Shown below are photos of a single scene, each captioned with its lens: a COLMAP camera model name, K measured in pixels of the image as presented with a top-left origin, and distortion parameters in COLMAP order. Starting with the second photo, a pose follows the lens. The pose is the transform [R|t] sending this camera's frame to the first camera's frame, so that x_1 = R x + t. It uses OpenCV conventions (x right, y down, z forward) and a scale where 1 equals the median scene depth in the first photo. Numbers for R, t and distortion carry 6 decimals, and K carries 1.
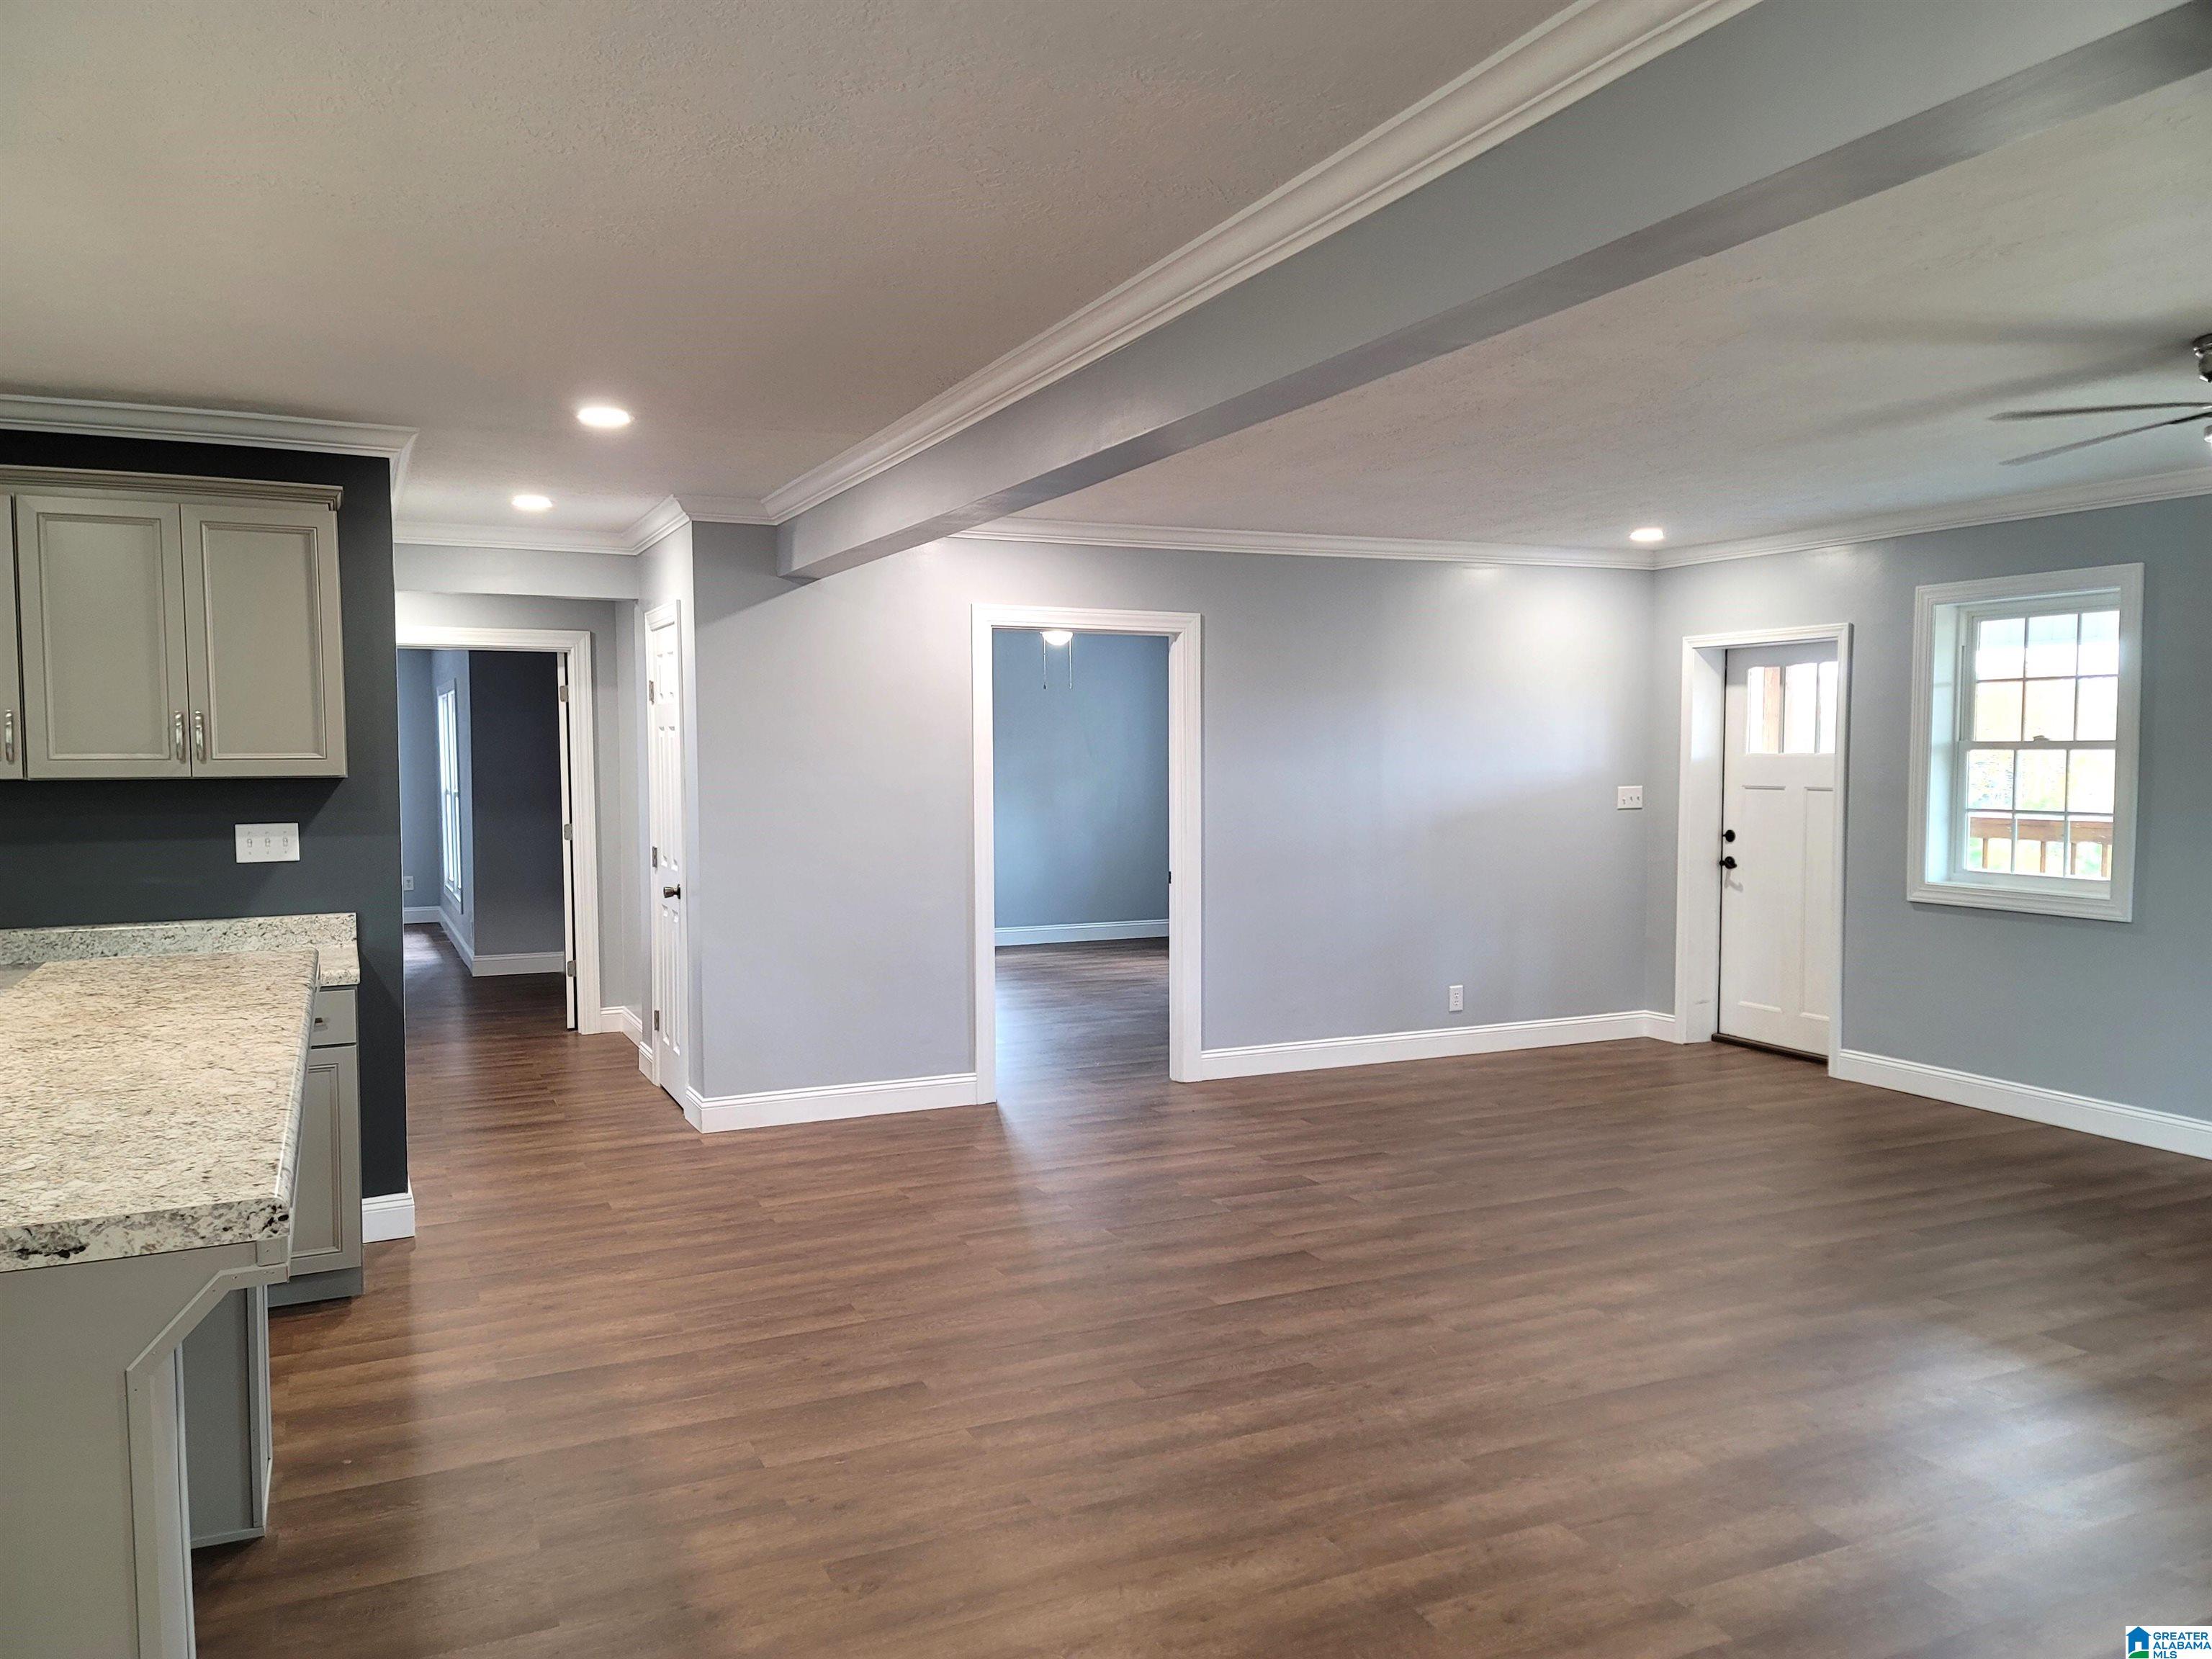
lens RADIAL K [[1613.9, 0, 1123.6], [0, 1613.9, 840.1], [0, 0, 1]] dist [0.107255, -0.084711]
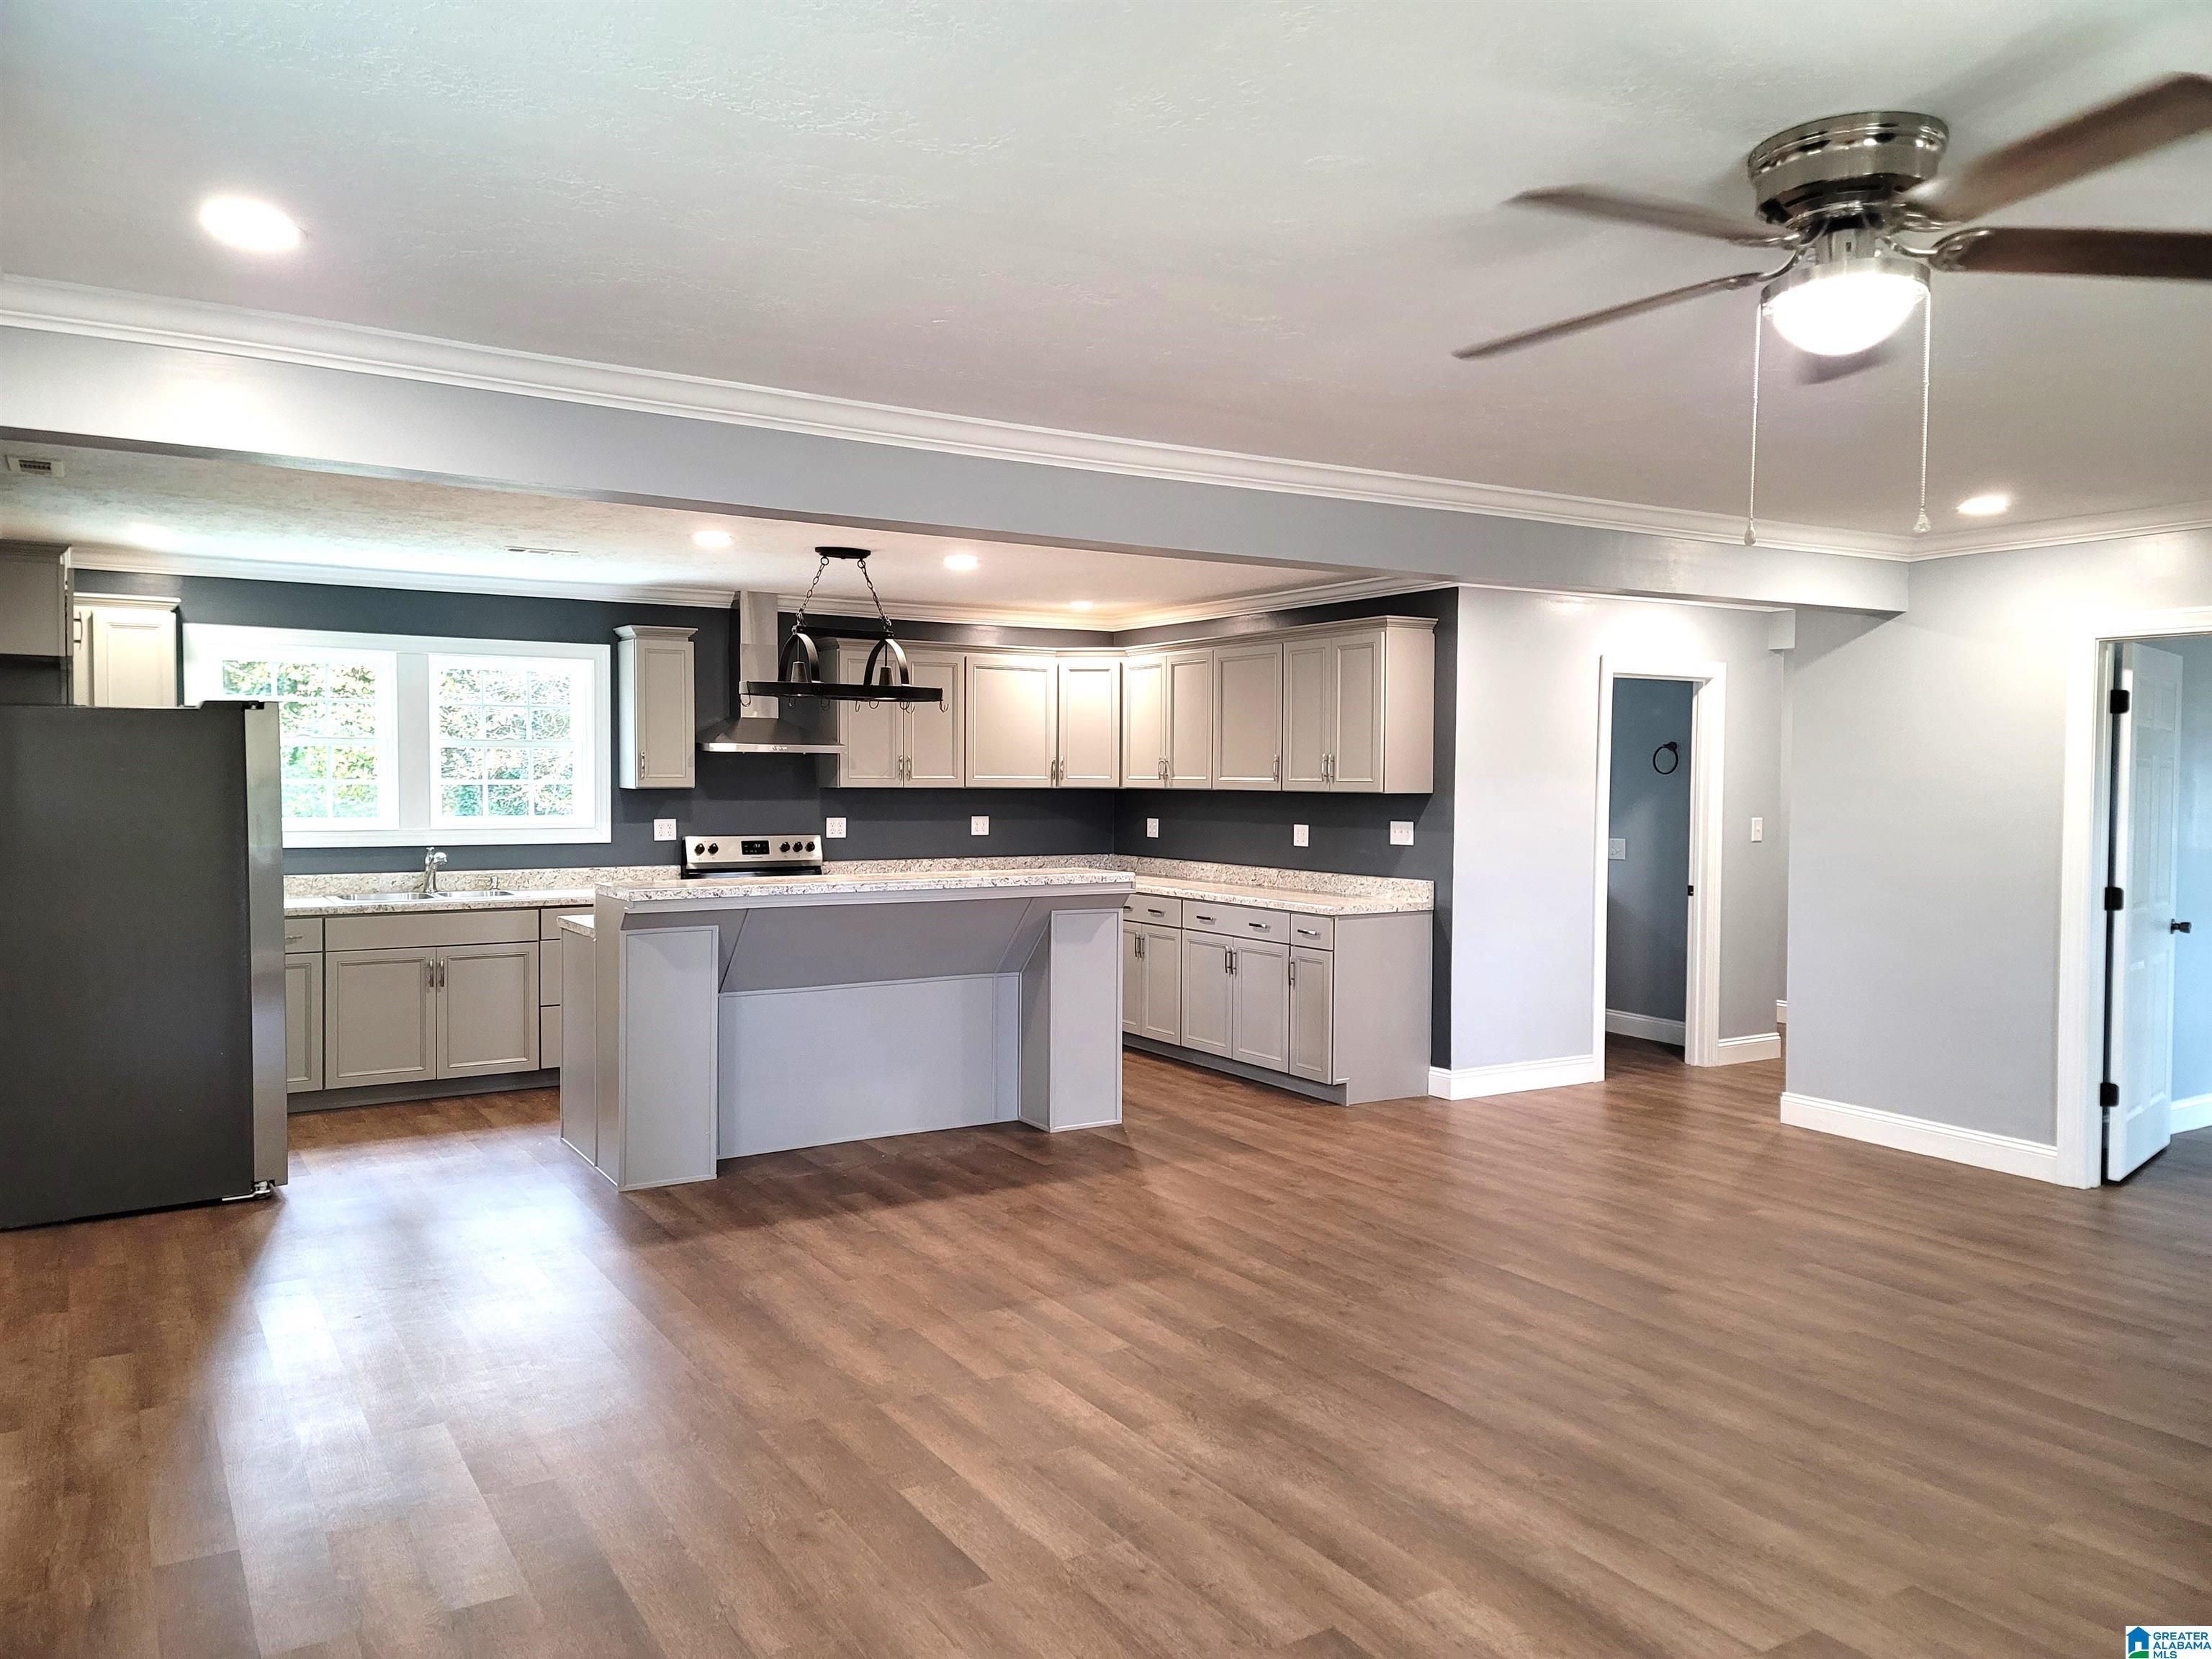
lens RADIAL K [[1600.7, 0, 1104.5], [0, 1600.7, 858.1], [0, 0, 1]] dist [0.048694, -0.003859]
pose [[0.113436, 0.060076, -0.991727, 1.137795], [-0.065092, 0.996475, 0.052918, -0.042884], [0.991411, 0.058551, 0.116947, 0.581184]]
